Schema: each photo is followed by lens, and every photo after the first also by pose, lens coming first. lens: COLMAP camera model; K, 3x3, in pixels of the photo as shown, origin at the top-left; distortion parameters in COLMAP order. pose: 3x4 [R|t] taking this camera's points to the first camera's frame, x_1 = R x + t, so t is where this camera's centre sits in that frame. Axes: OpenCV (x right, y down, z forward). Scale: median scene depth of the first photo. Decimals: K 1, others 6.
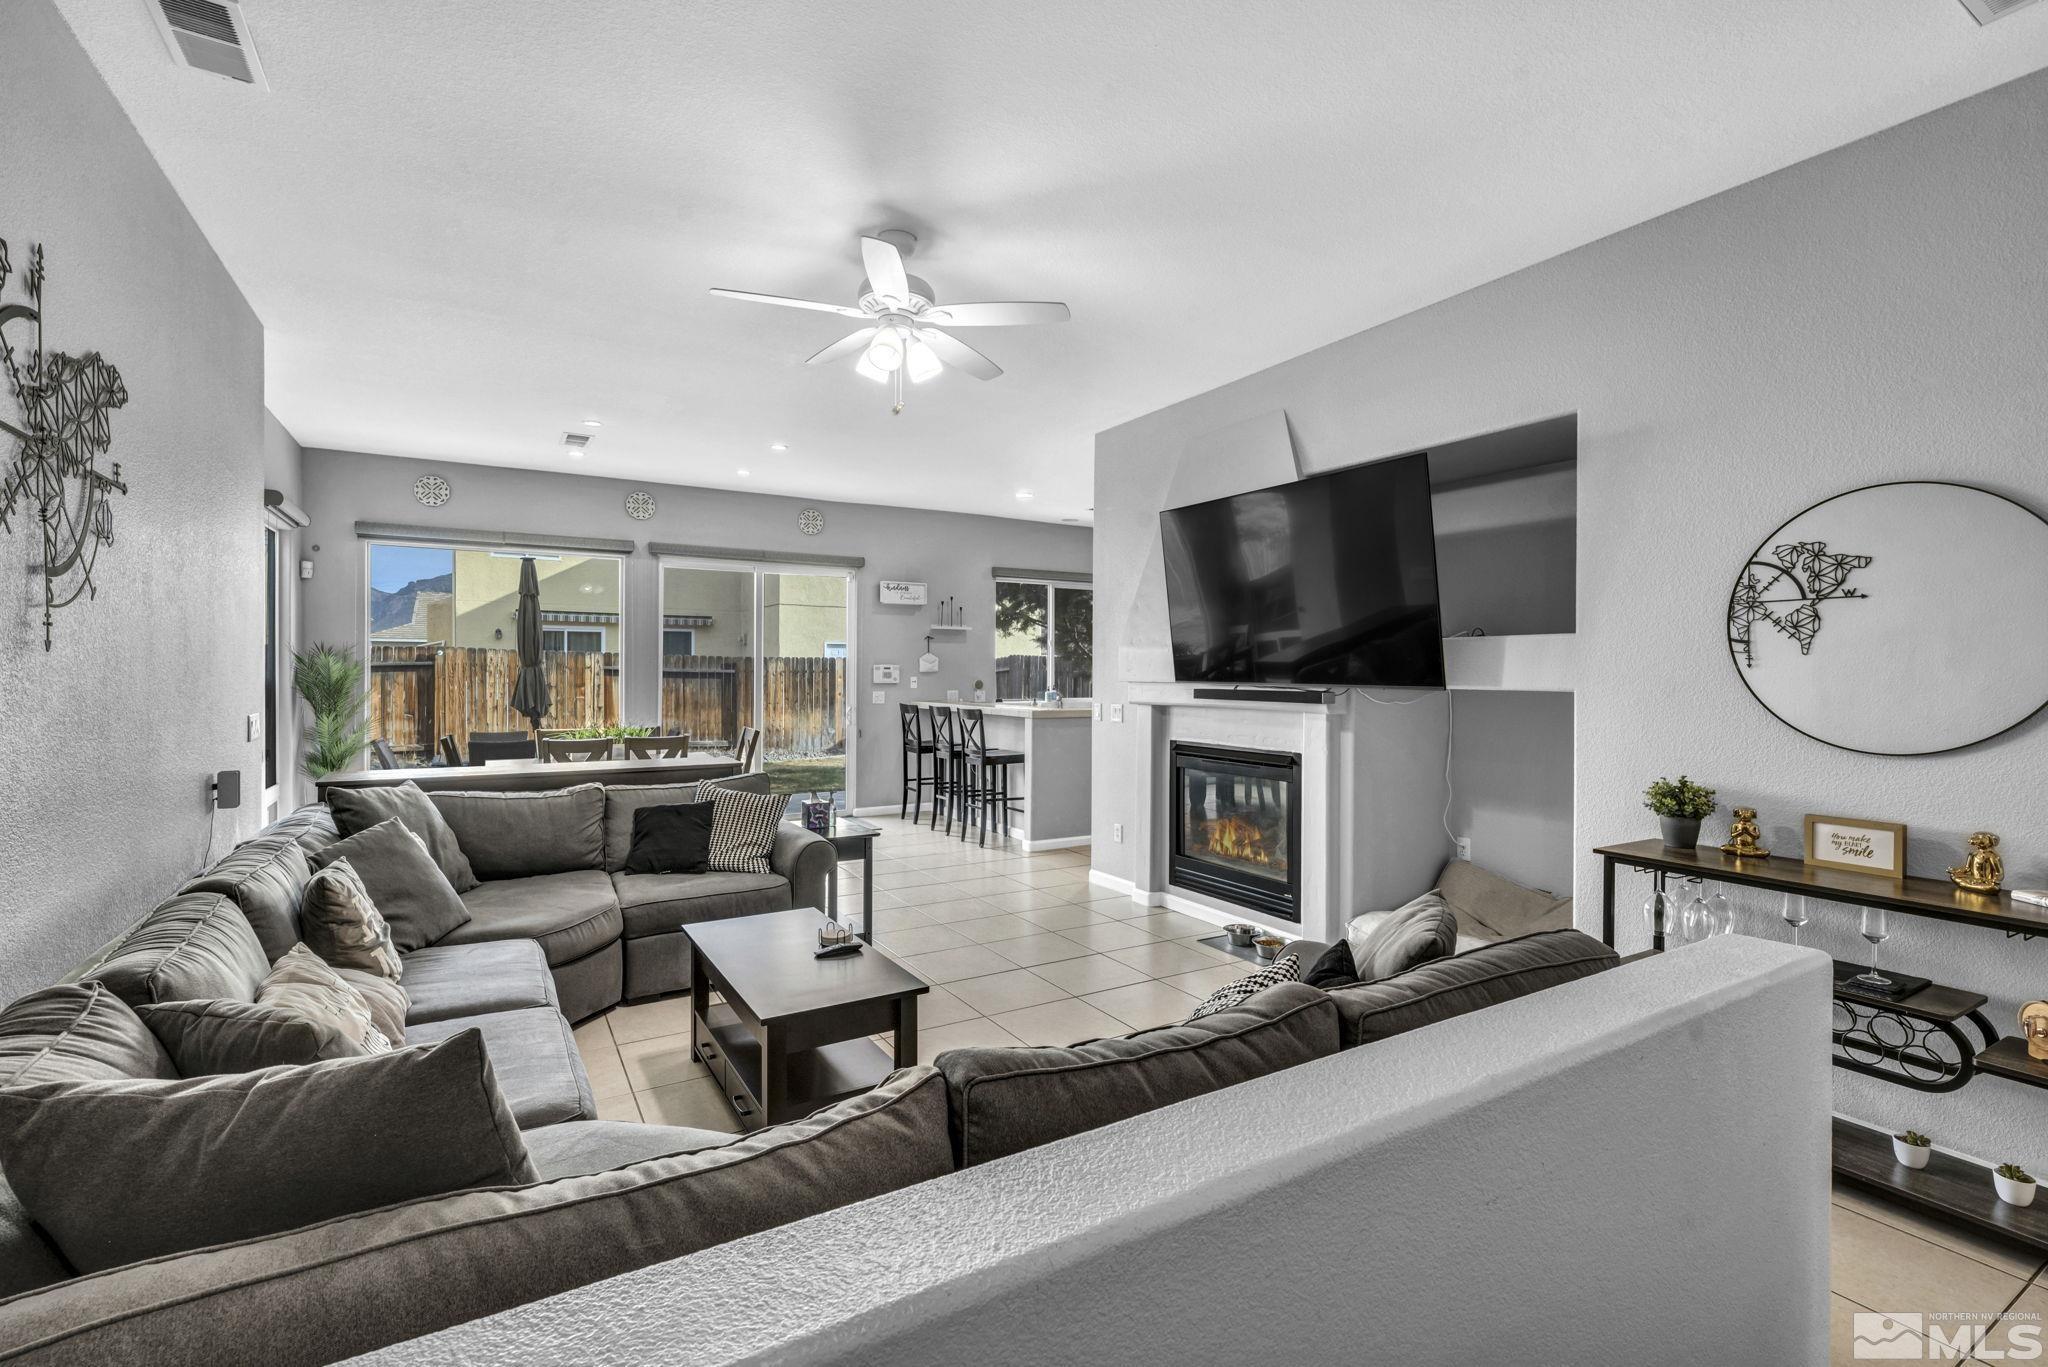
lens RADIAL K [[945.5, 0, 1024.1], [0, 945.5, 691.2], [0, 0, 1]] dist [-0.004880, -0.001065]
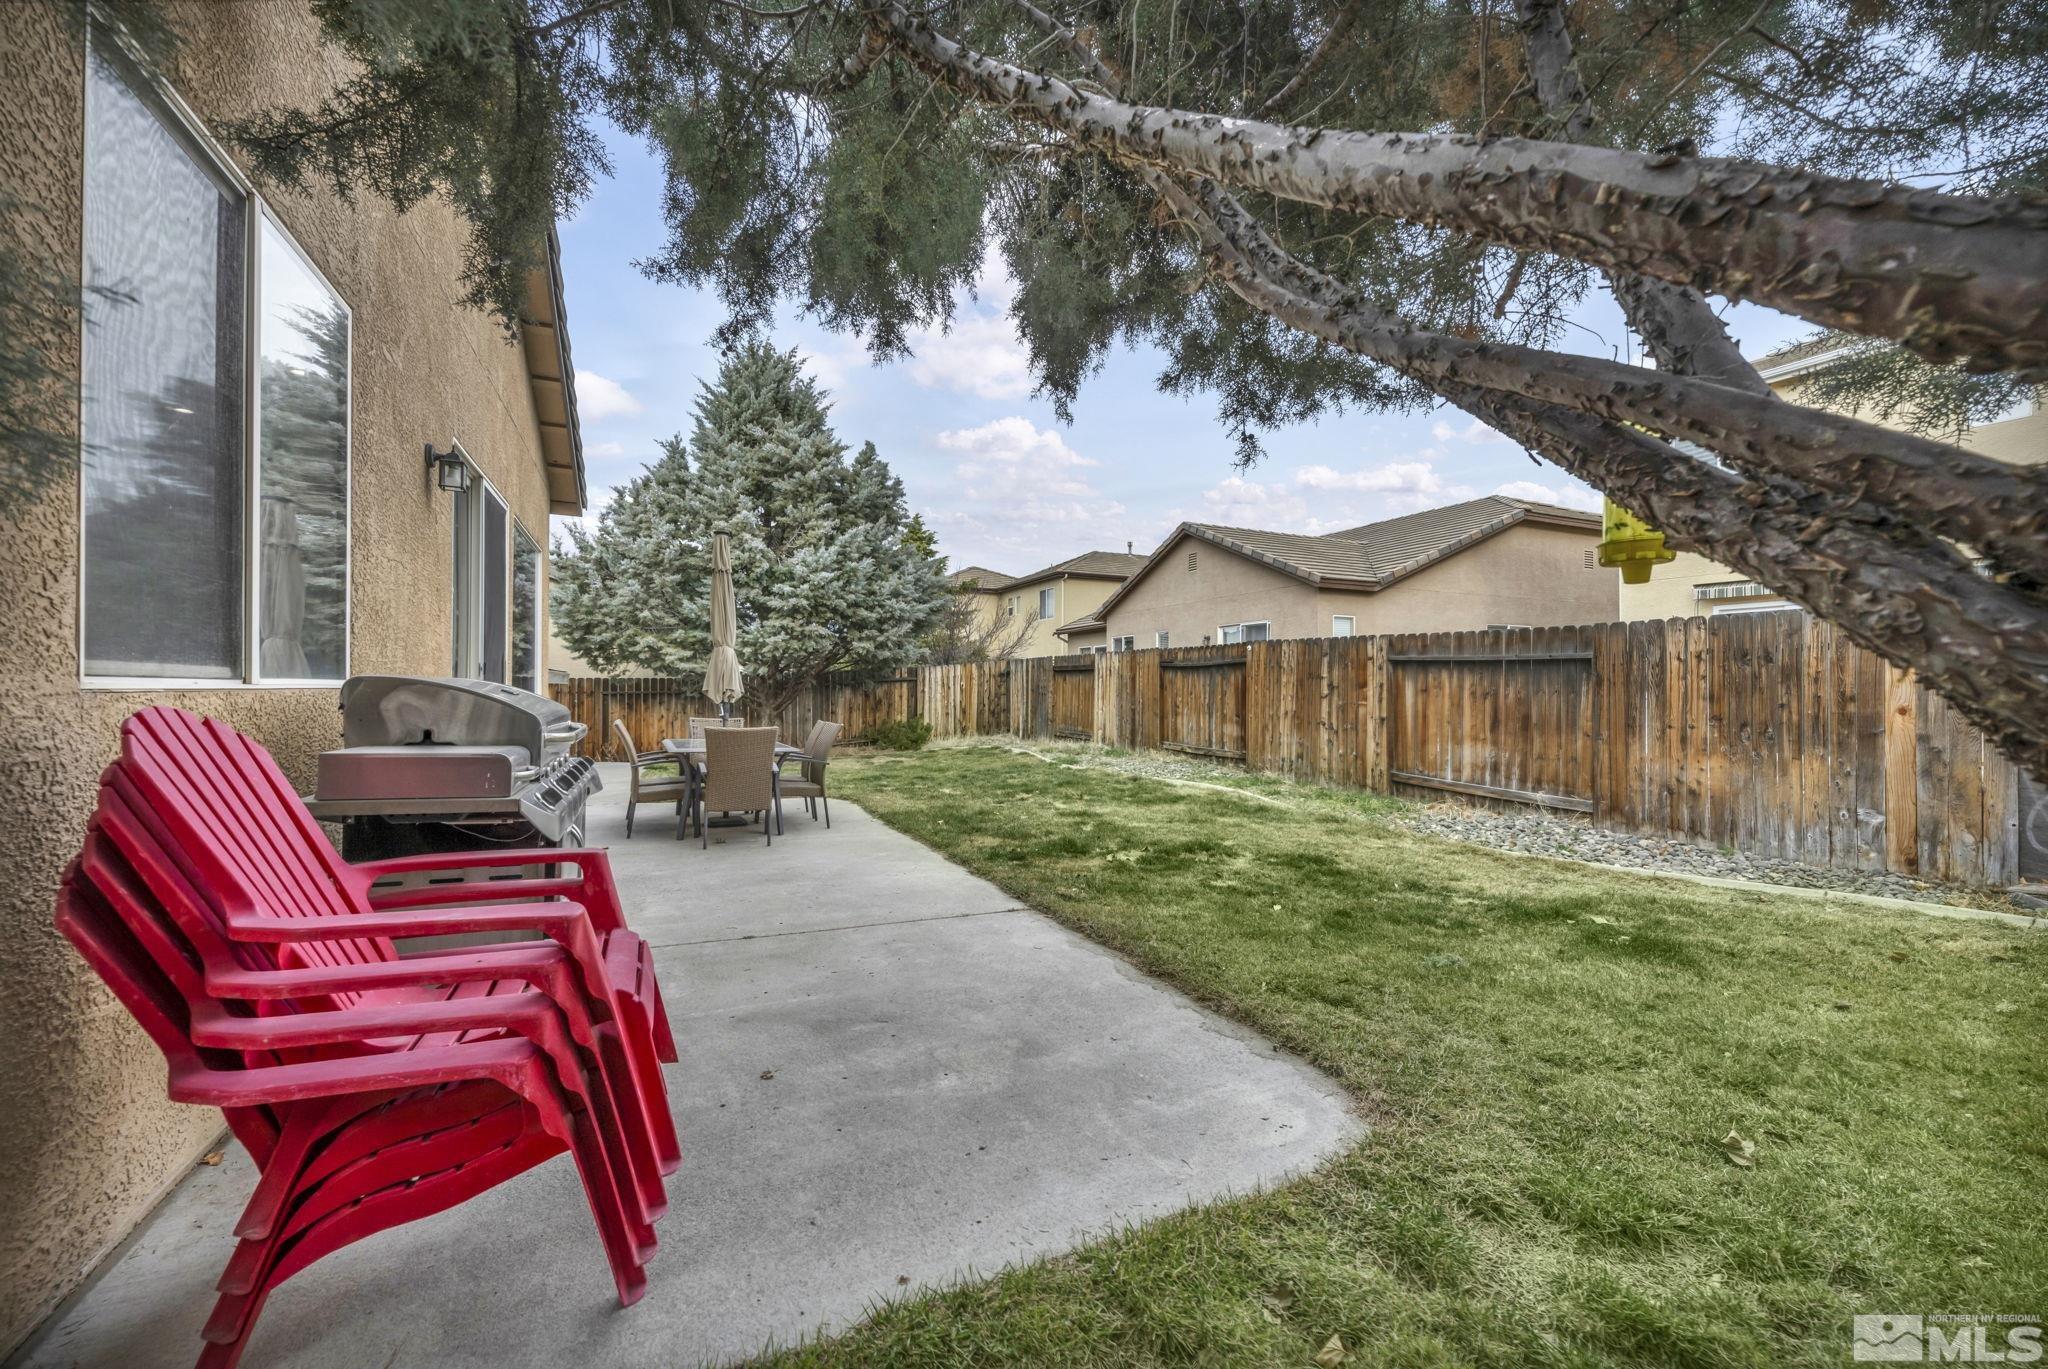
lens RADIAL K [[823.2, 0, 1018.7], [0, 823.2, 683.1], [0, 0, 1]] dist [-0.002763, -0.000393]
pose [[-0.091696, -0.014024, -0.995688, 0.146513], [-0.025907, 0.999596, -0.011693, 0.006055], [0.995450, 0.024723, -0.092022, 0.860896]]
